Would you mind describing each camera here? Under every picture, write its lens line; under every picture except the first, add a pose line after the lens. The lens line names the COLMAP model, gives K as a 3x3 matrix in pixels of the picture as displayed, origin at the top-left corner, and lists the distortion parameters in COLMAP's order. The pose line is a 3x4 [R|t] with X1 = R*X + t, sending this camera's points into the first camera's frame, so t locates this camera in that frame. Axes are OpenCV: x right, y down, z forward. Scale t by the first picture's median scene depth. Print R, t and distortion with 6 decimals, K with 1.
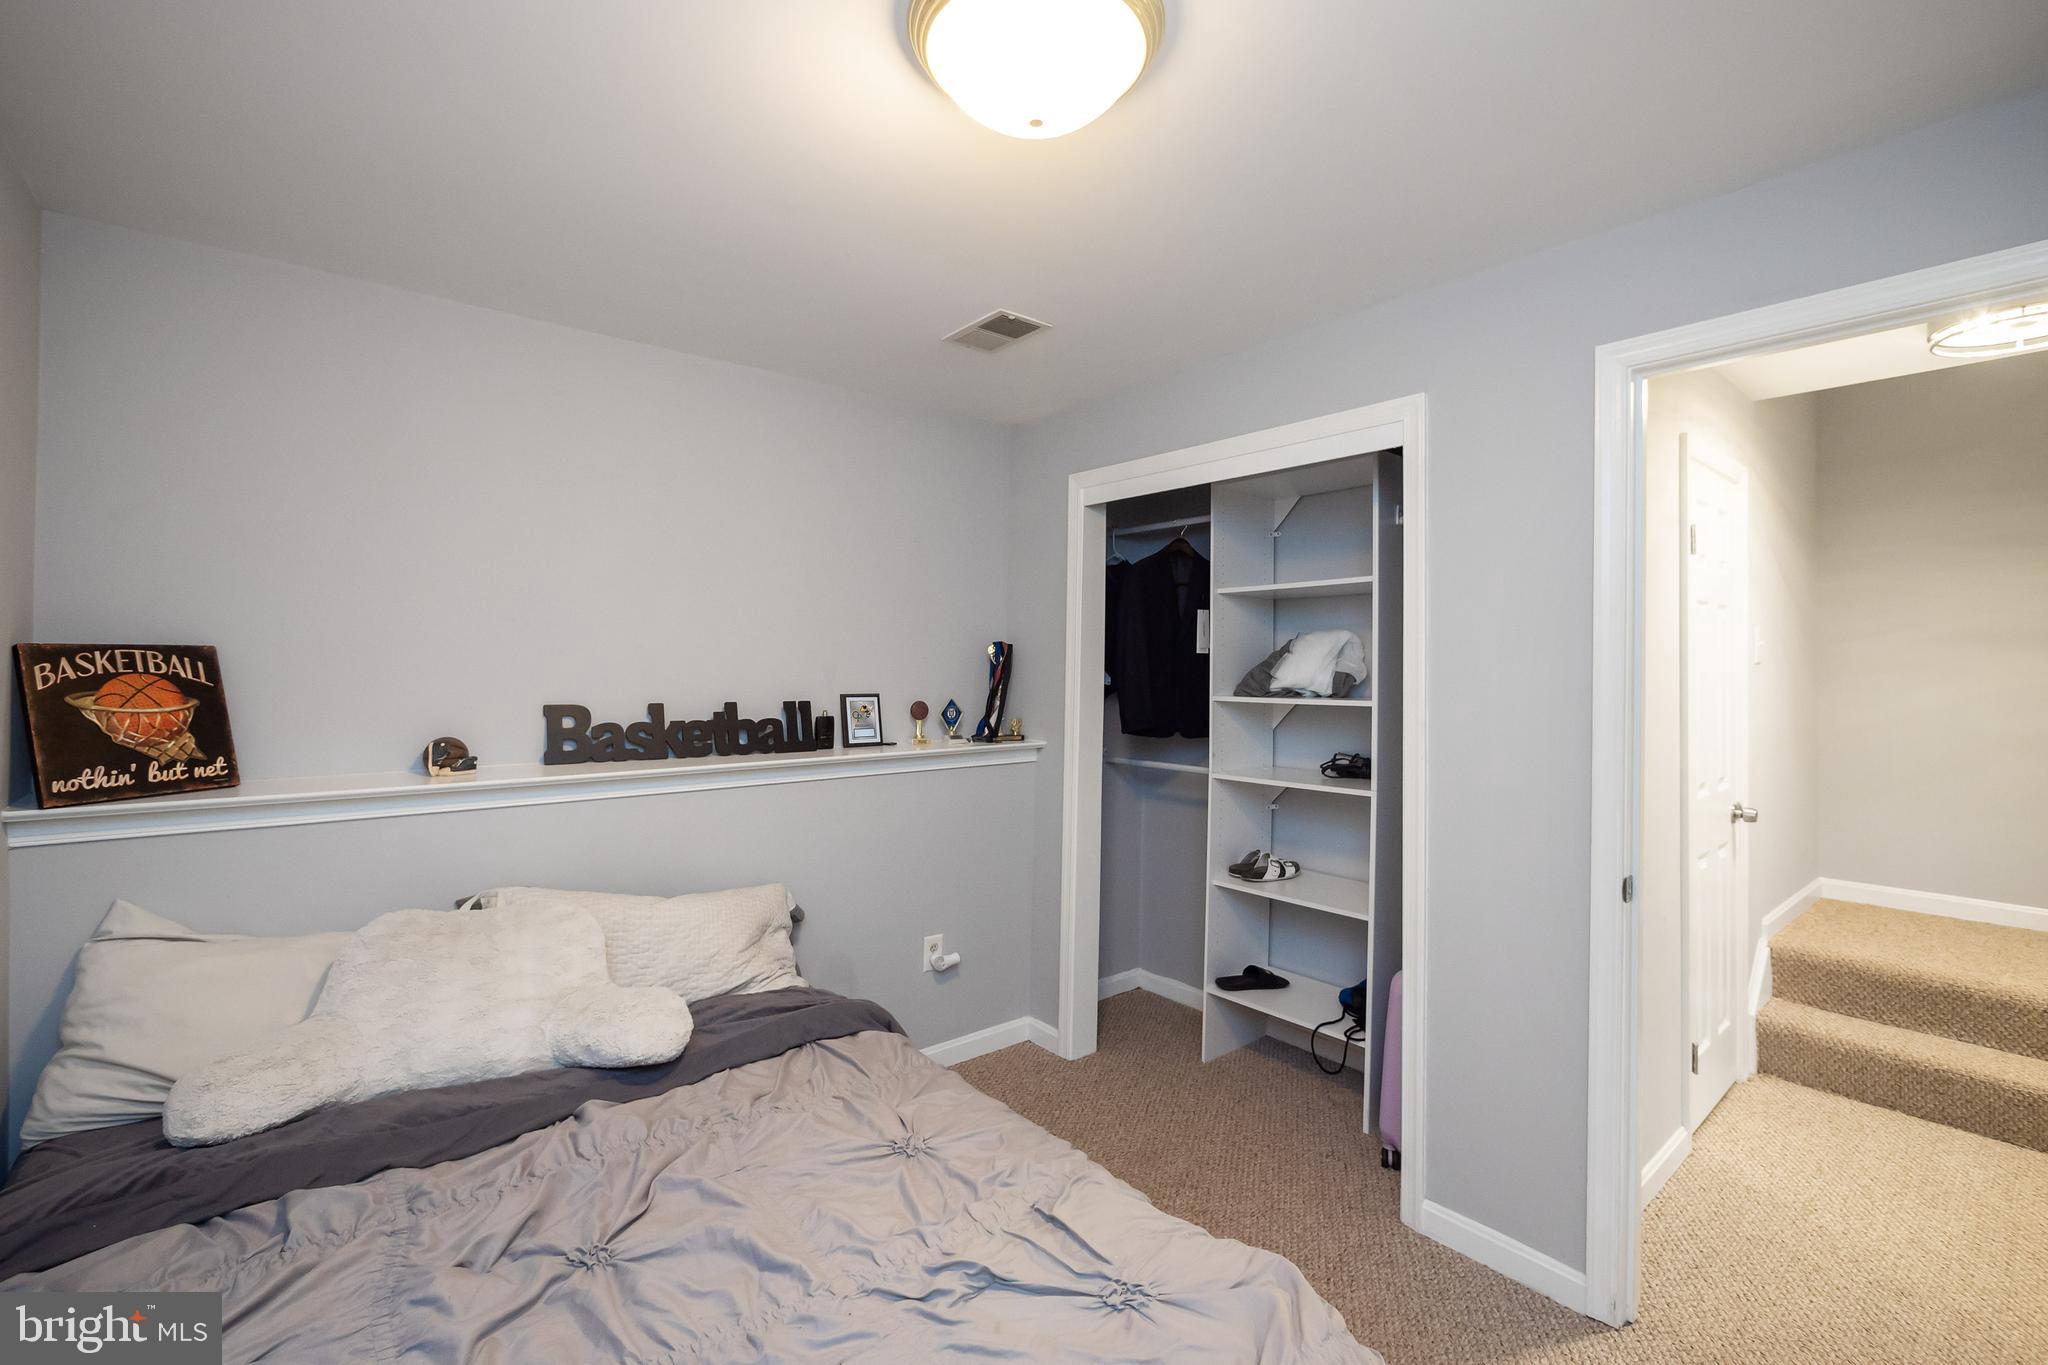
lens RADIAL K [[882.9, 0, 1018.1], [0, 882.9, 666.3], [0, 0, 1]] dist [-0.001424, -0.000078]
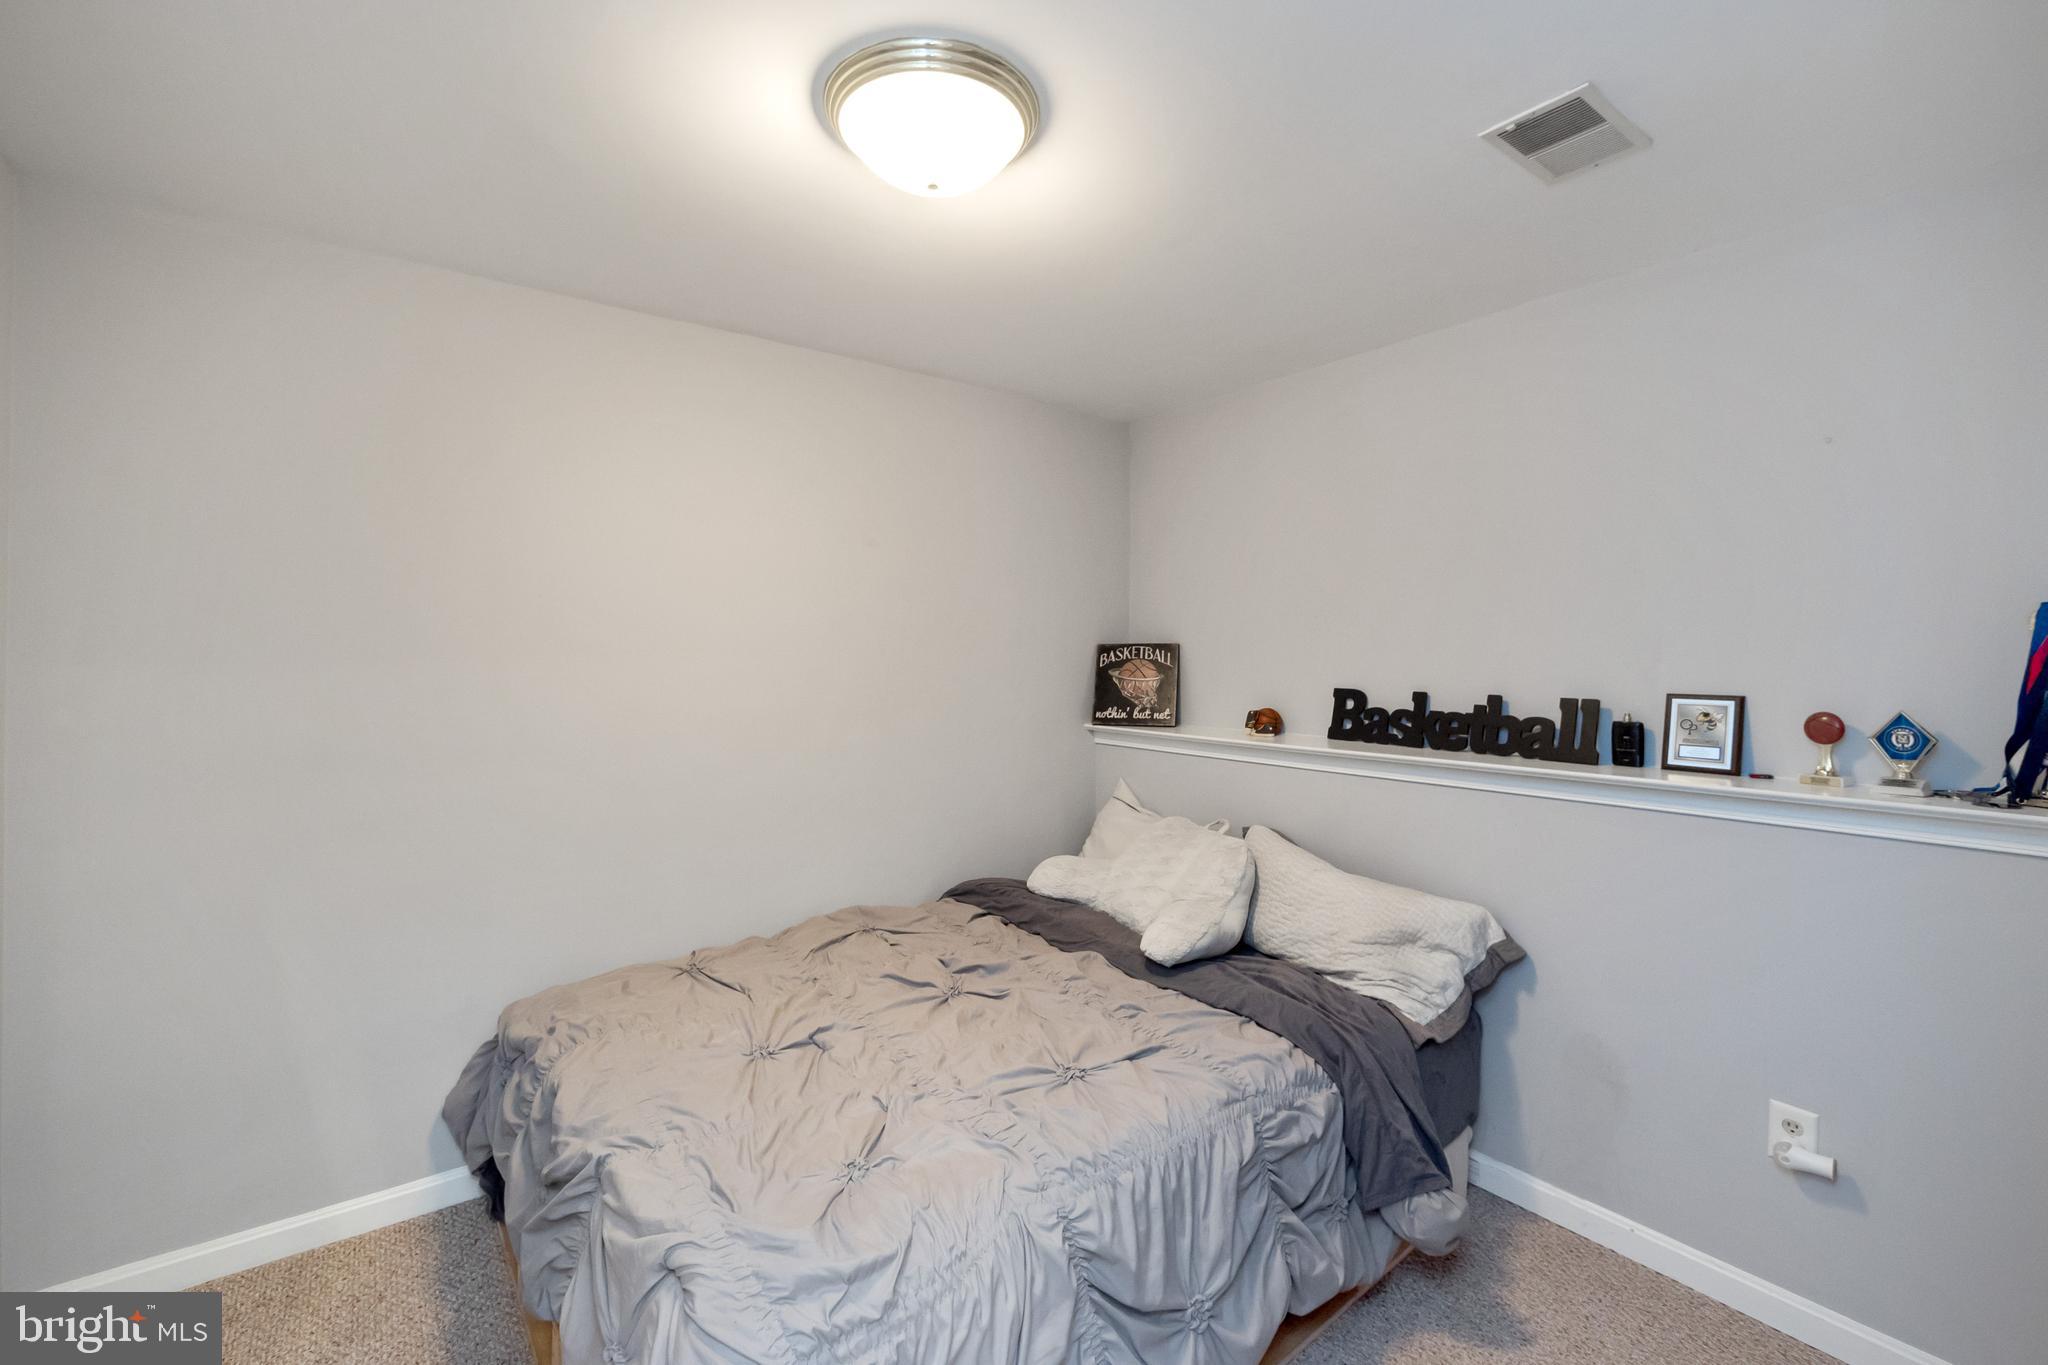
lens RADIAL K [[882.9, 0, 1018.1], [0, 882.9, 666.3], [0, 0, 1]] dist [-0.001424, -0.000078]
pose [[-0.042574, 0.003911, -0.999086, 0.611823], [-0.007442, 0.999963, 0.004232, 0.012565], [0.999066, 0.007616, -0.042543, 0.593628]]
